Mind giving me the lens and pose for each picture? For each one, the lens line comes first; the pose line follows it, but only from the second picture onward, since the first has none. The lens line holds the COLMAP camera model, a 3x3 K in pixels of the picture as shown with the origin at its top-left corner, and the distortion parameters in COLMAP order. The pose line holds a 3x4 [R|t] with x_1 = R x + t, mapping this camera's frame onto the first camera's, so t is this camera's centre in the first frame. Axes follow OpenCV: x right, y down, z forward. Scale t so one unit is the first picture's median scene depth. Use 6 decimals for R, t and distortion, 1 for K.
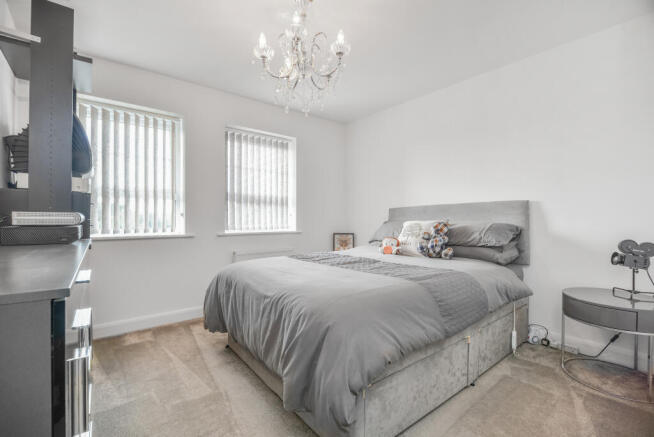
lens RADIAL K [[289.4, 0, 303.1], [0, 289.4, 221.0], [0, 0, 1]] dist [-0.003045, -0.001338]
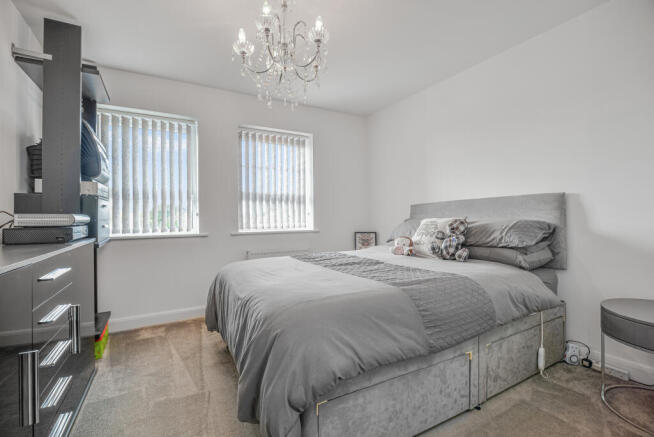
lens RADIAL K [[289.4, 0, 323.7], [0, 289.4, 217.6], [0, 0, 1]] dist [-0.003045, -0.001338]
pose [[0.988022, -0.010616, -0.153944, 0.220452], [0.009770, 0.999933, -0.006251, -0.000469], [0.154000, 0.004672, 0.988060, 0.061994]]
